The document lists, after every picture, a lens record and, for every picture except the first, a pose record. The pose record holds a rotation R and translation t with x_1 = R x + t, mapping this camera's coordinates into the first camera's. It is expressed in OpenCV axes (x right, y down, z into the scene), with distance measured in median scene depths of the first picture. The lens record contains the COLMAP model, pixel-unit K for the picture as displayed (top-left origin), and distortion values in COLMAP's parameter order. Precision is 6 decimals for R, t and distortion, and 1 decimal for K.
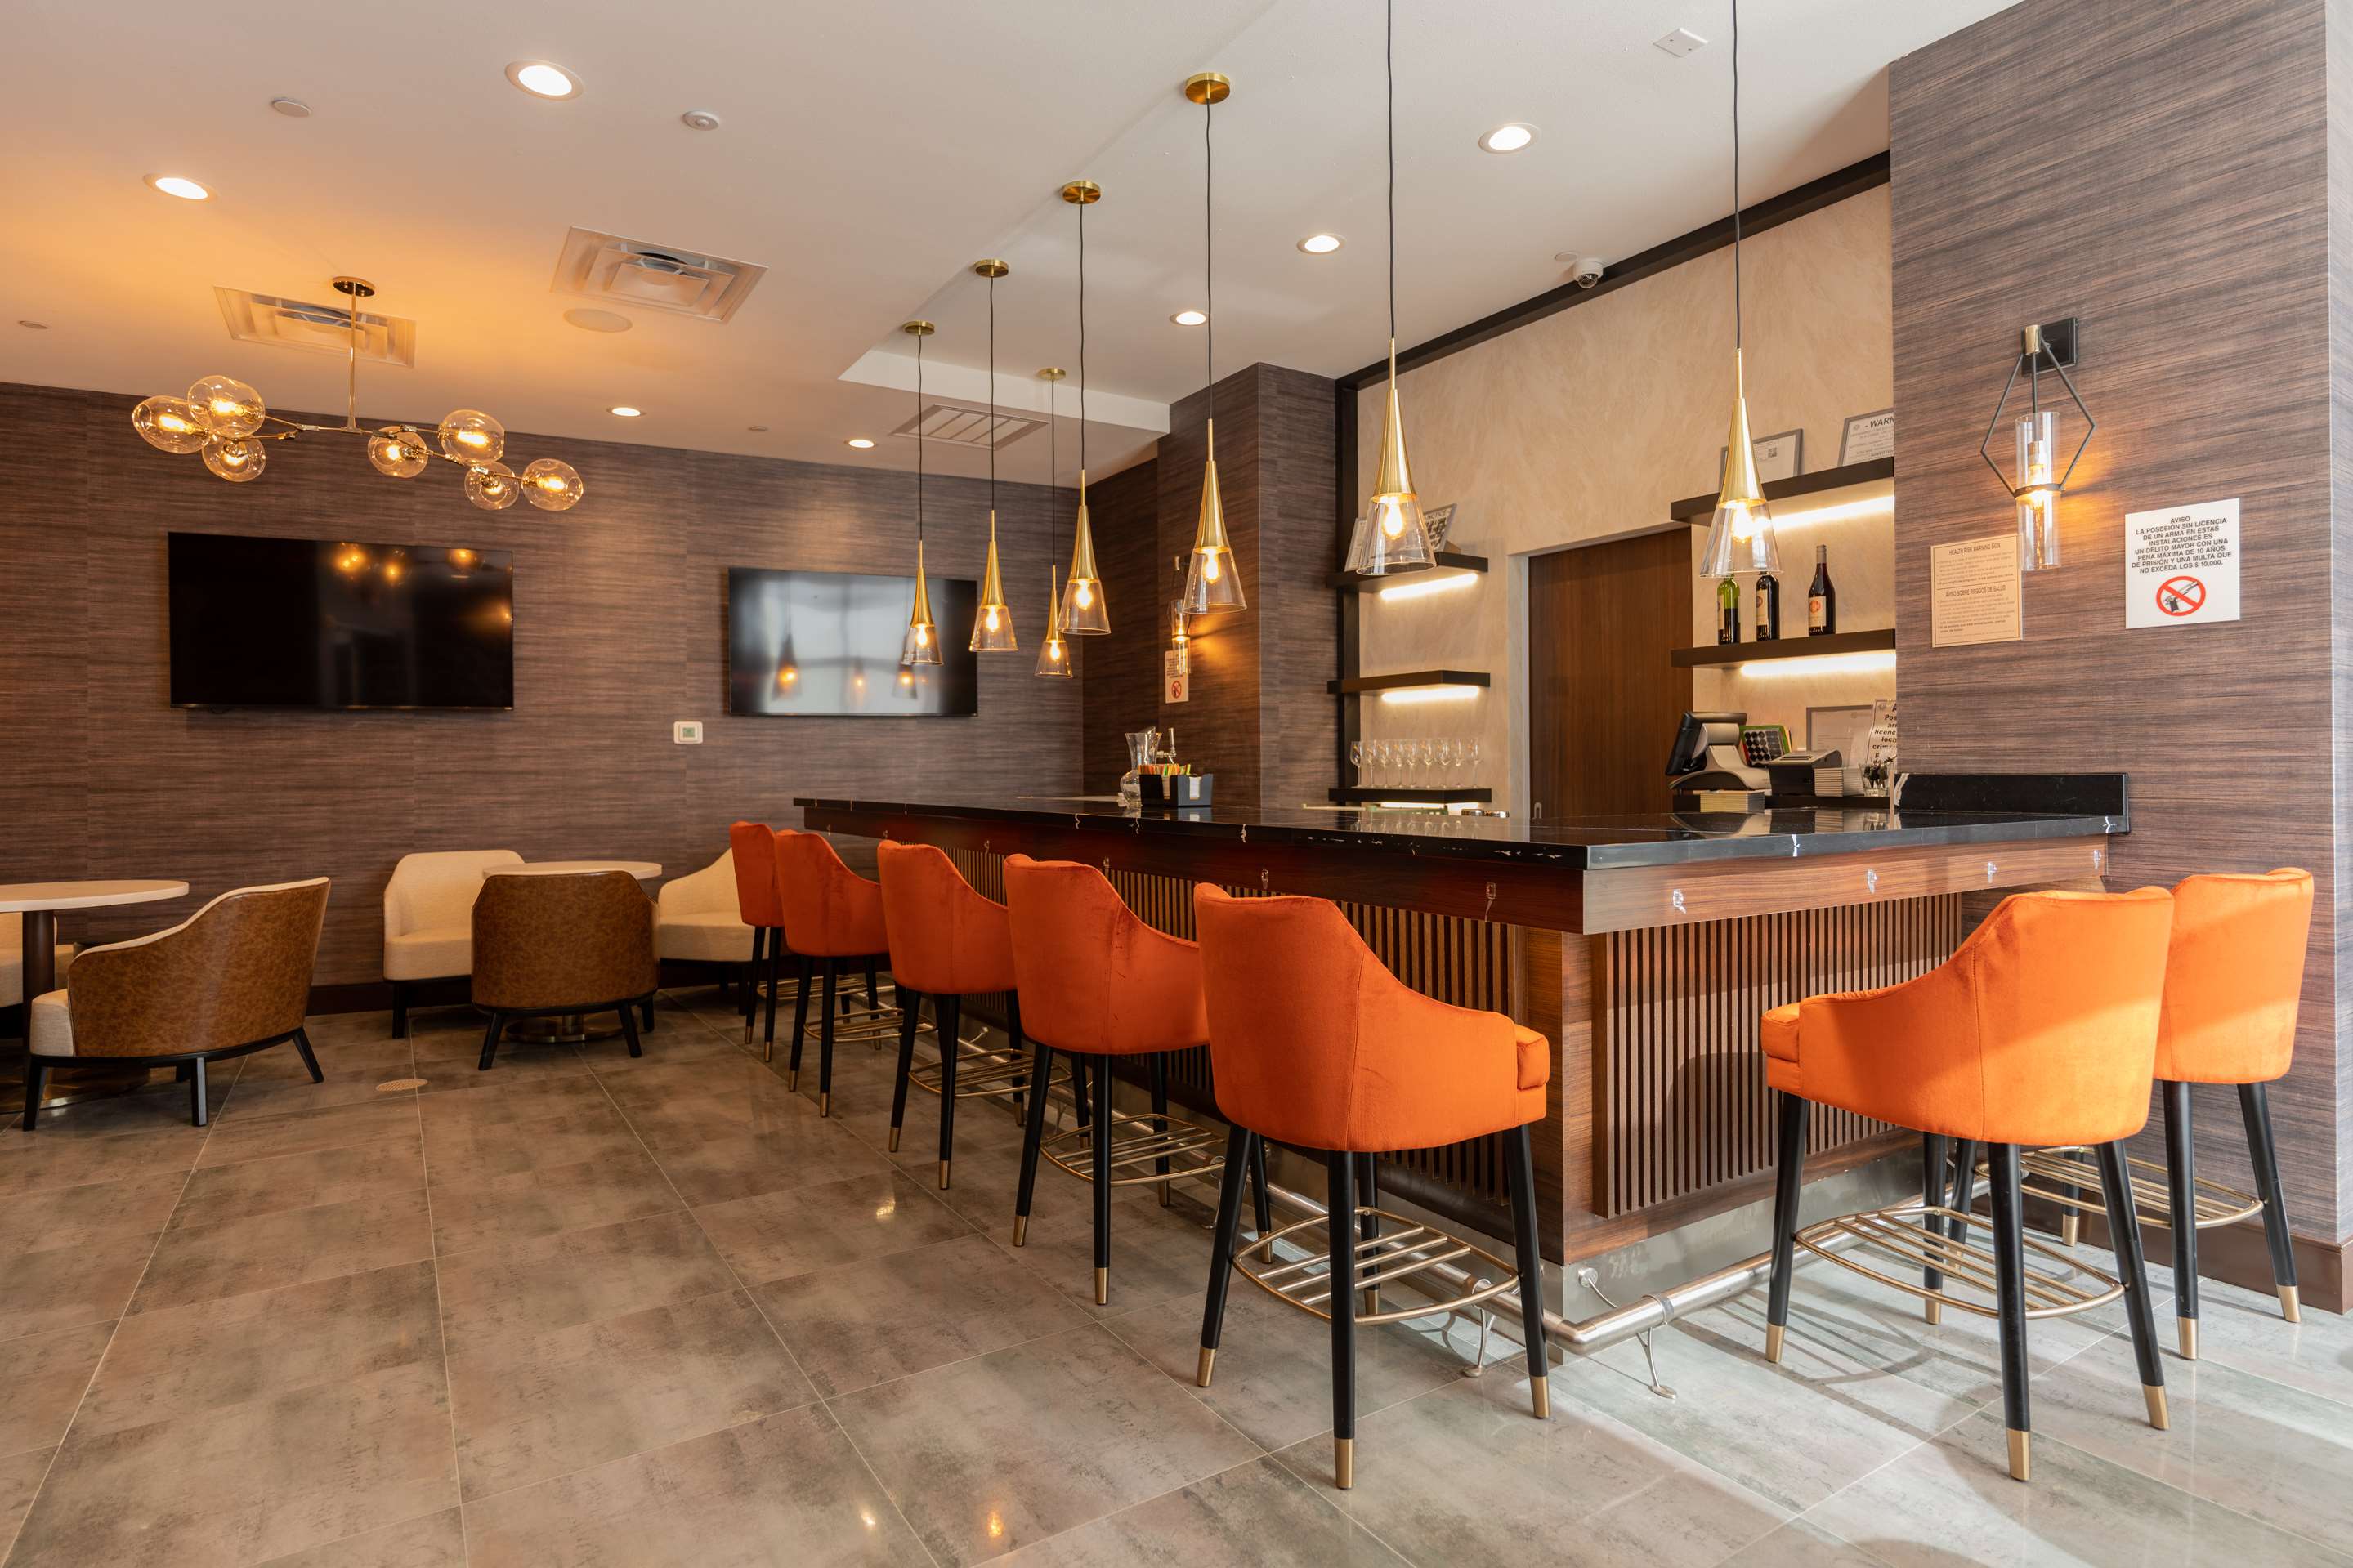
lens RADIAL K [[1243.0, 0, 1176.6], [0, 1243.0, 777.4], [0, 0, 1]] dist [0.020871, -0.000136]
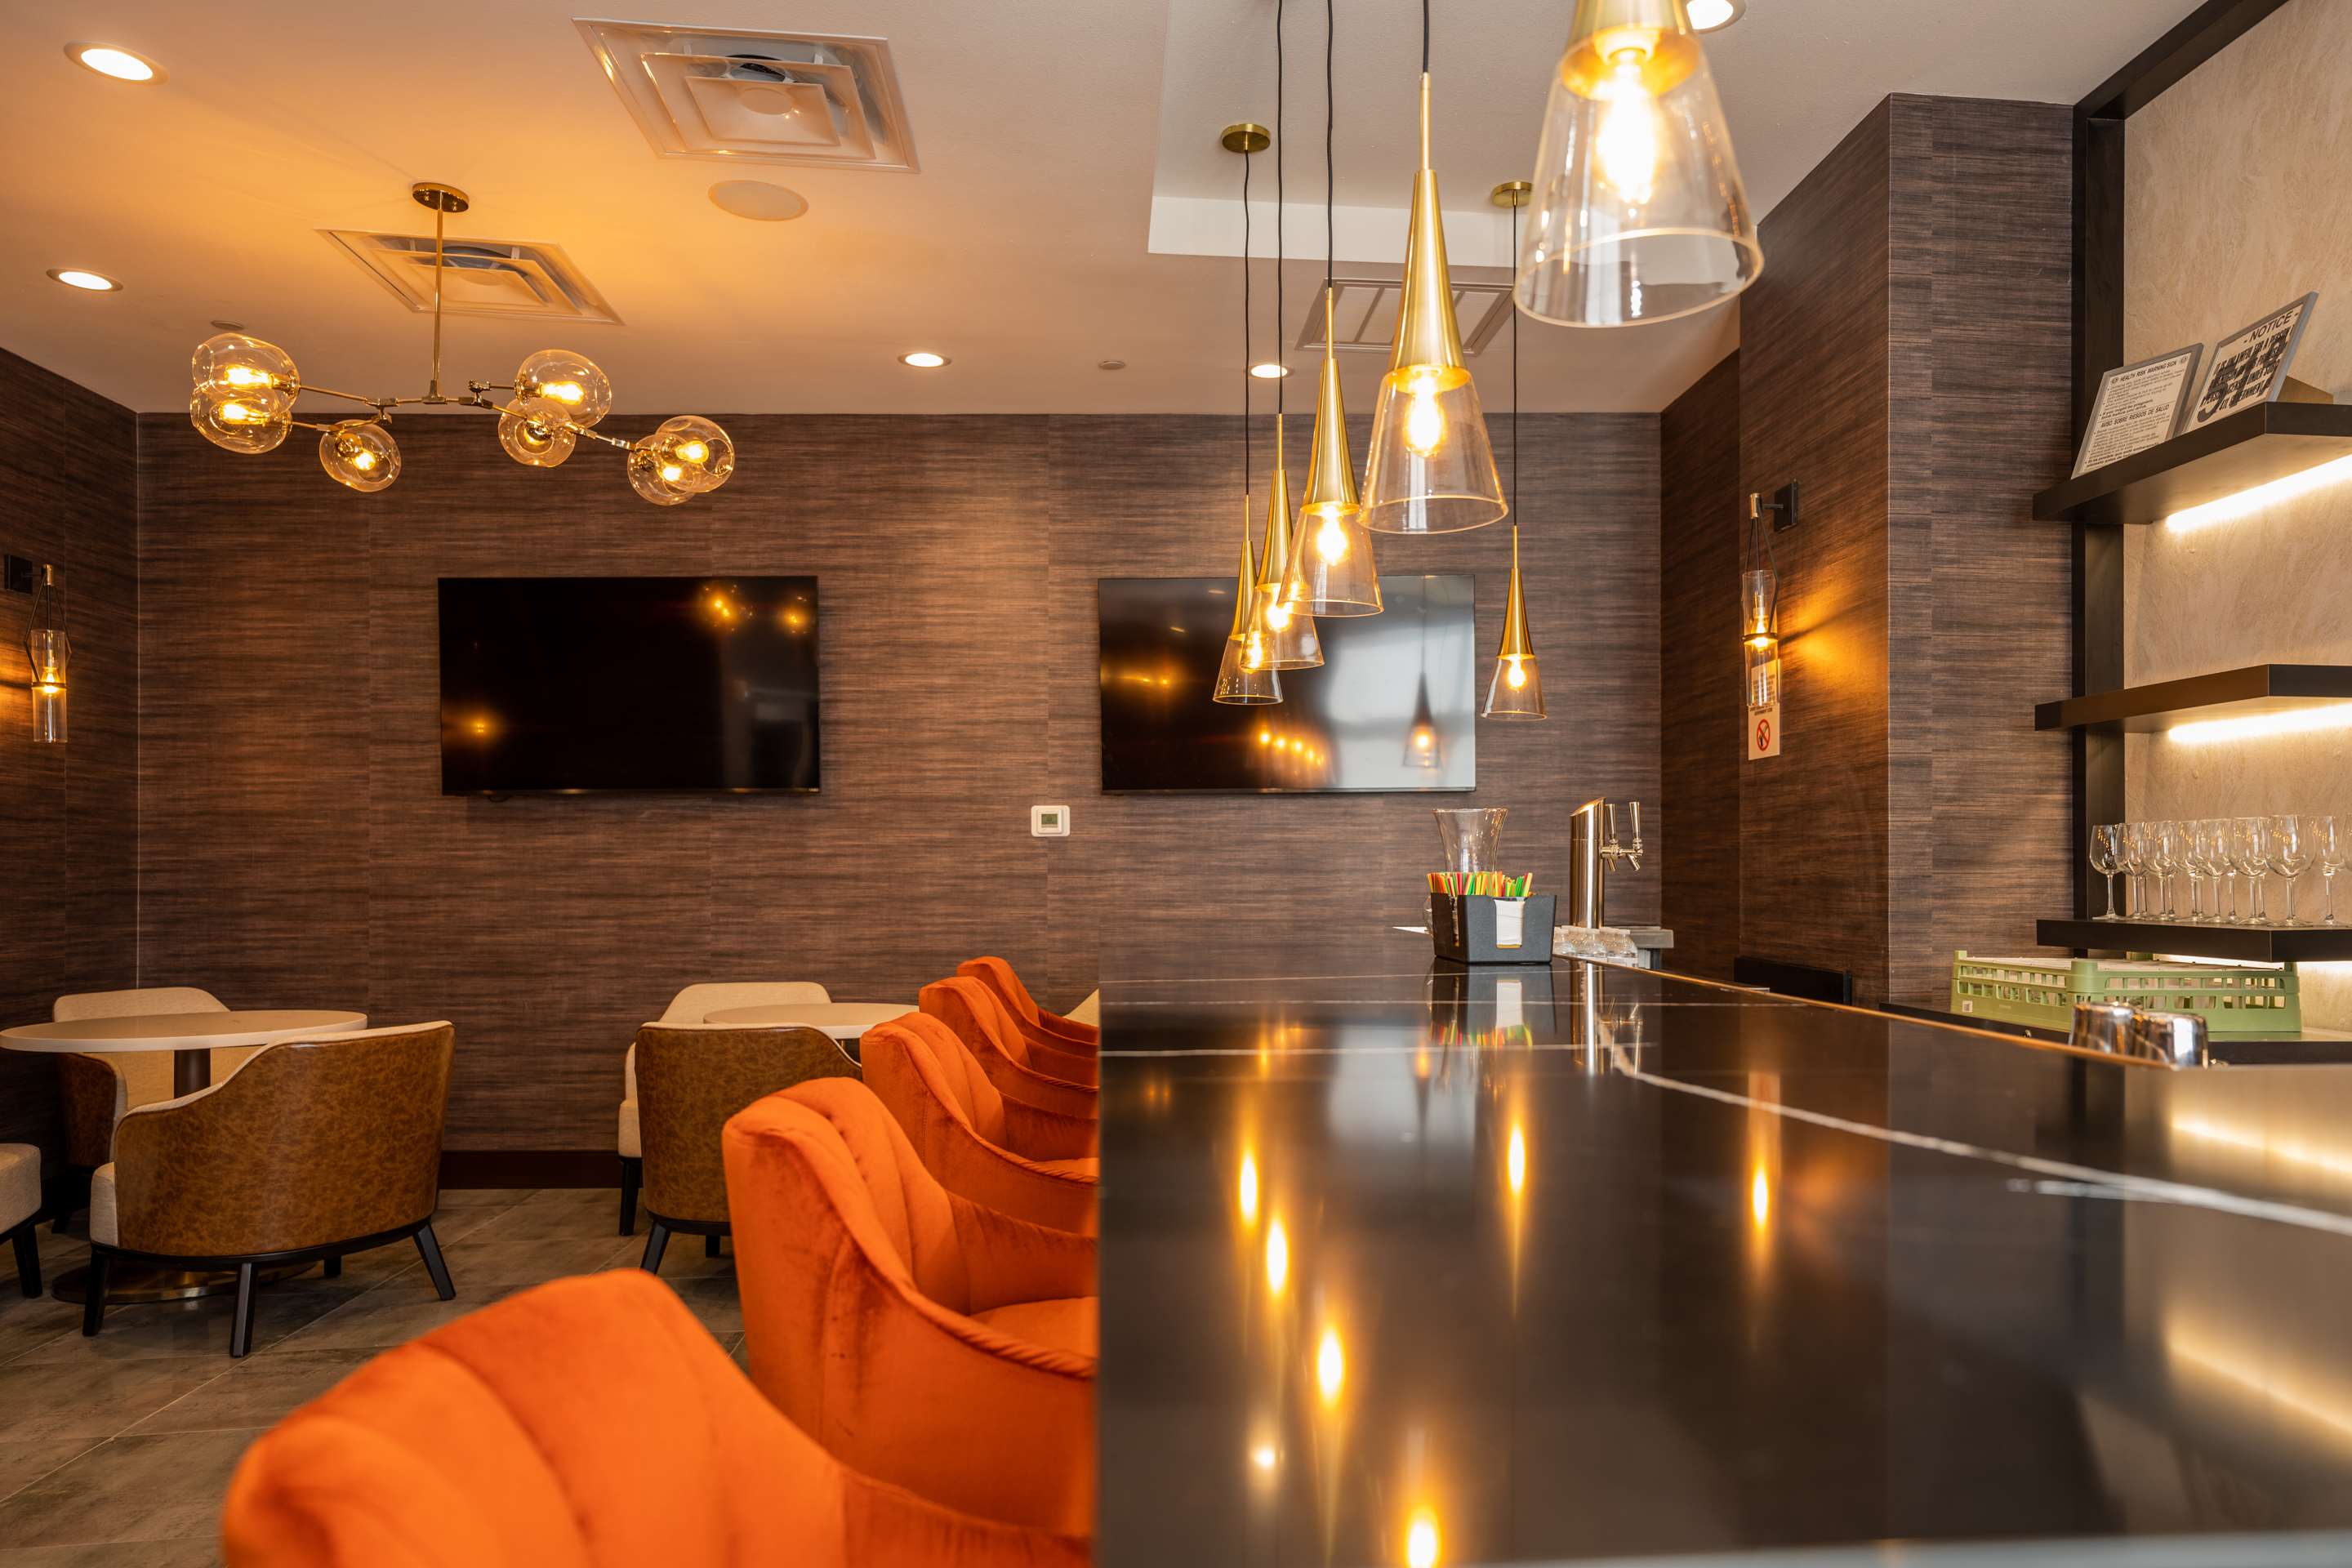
lens RADIAL K [[1620.6, 0, 1276.1], [0, 1620.6, 872.0], [0, 0, 1]] dist [0.036007, 0.002437]
pose [[0.899465, 0.004554, -0.436970, 0.131622], [-0.007033, 0.999967, -0.004055, -0.005209], [0.436937, 0.006720, 0.899467, 0.268004]]
